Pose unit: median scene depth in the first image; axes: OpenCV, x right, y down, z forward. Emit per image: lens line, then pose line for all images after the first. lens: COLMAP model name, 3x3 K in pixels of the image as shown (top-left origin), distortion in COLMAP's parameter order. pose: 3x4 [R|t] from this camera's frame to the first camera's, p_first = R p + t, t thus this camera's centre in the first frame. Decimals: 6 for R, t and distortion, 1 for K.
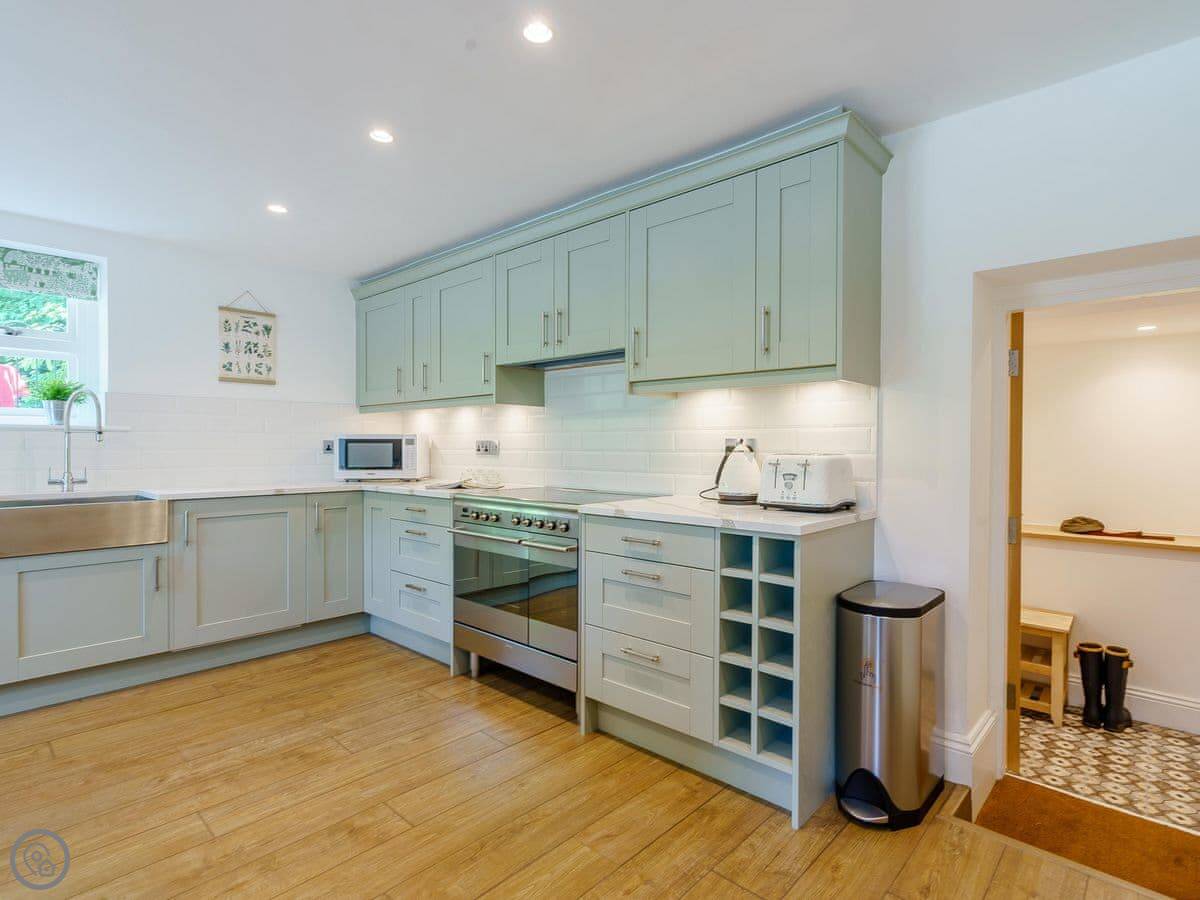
lens RADIAL K [[612.5, 0, 597.5], [0, 612.5, 444.5], [0, 0, 1]] dist [-0.000337, -0.000149]
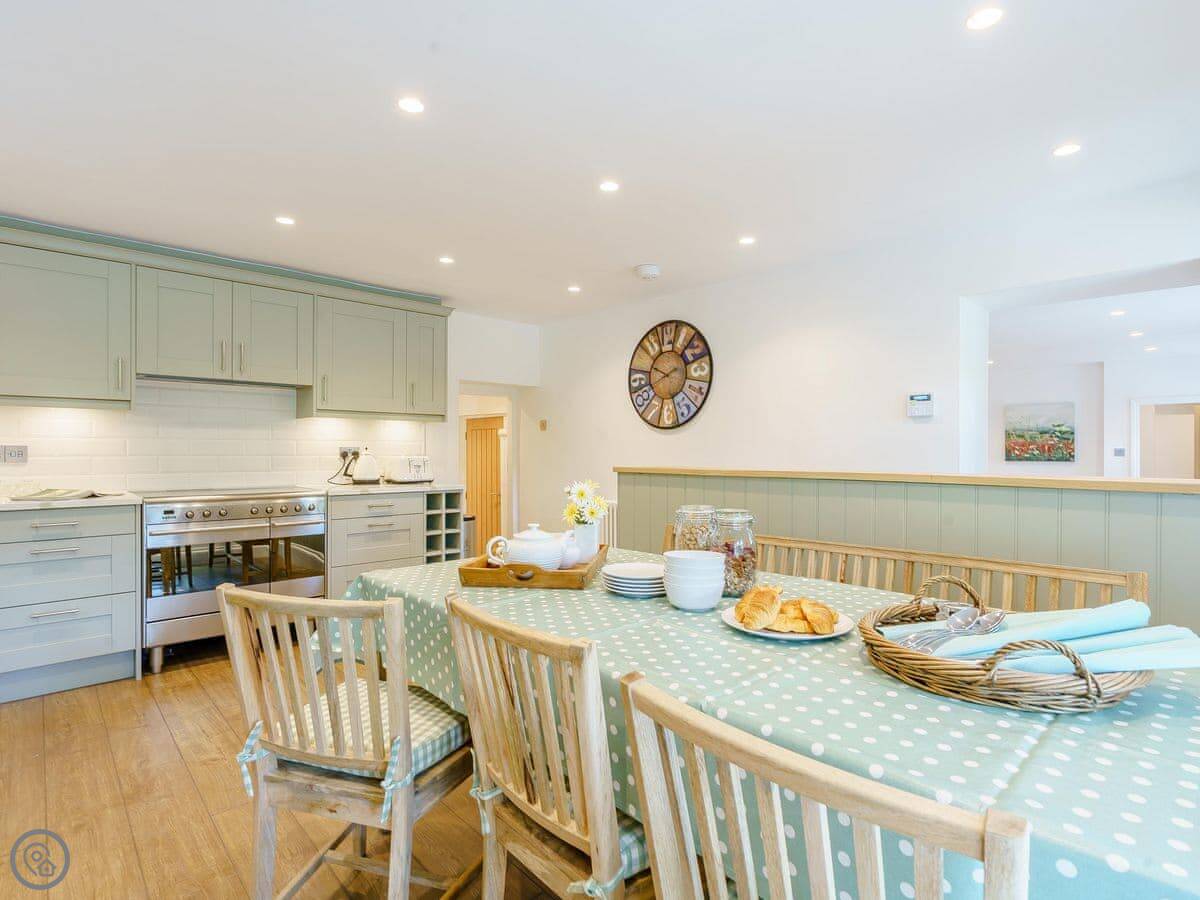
lens RADIAL K [[612.5, 0, 597.5], [0, 612.5, 444.5], [0, 0, 1]] dist [-0.000337, -0.000149]
pose [[0.087988, 0.018691, 0.995946, -1.624478], [0.000664, 0.999823, -0.018823, 0.015023], [-0.996121, 0.002318, 0.087960, 0.221285]]
